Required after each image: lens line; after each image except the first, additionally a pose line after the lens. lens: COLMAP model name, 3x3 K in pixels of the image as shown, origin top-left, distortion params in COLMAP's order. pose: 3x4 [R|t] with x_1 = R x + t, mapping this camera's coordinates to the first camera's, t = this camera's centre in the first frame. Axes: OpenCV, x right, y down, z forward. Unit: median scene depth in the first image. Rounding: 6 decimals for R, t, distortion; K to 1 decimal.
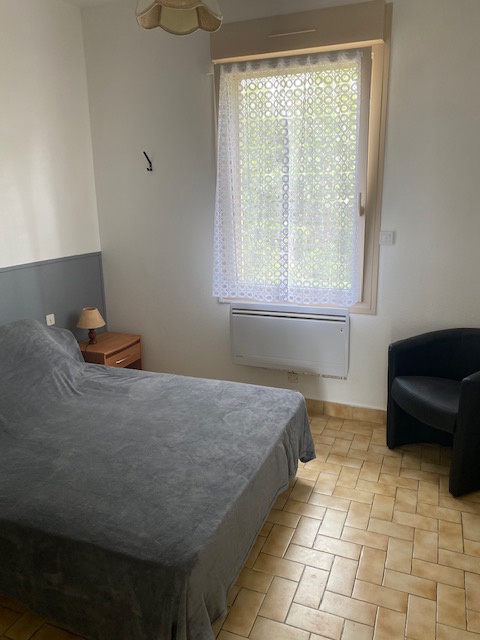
lens RADIAL K [[489.9, 0, 244.8], [0, 489.9, 318.7], [0, 0, 1]] dist [0.040663, -0.044812]
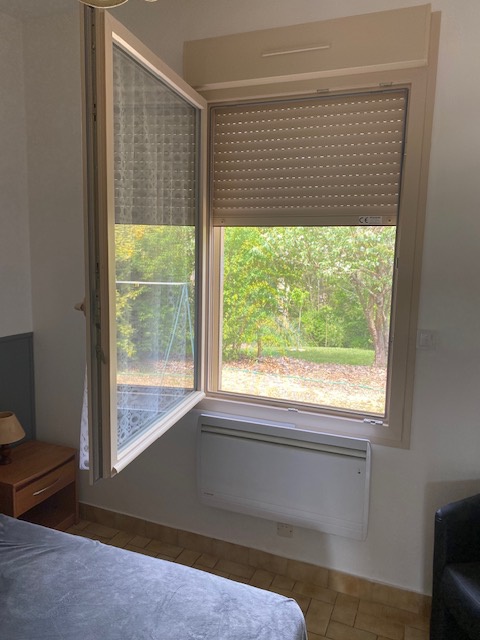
lens RADIAL K [[489.9, 0, 237.3], [0, 489.9, 320.7], [0, 0, 1]] dist [0.040663, -0.044812]
pose [[0.999344, 0.036037, -0.003518, 0.024205], [-0.036206, 0.993500, -0.107924, -0.096998], [-0.000394, 0.107981, 0.994153, 0.287162]]
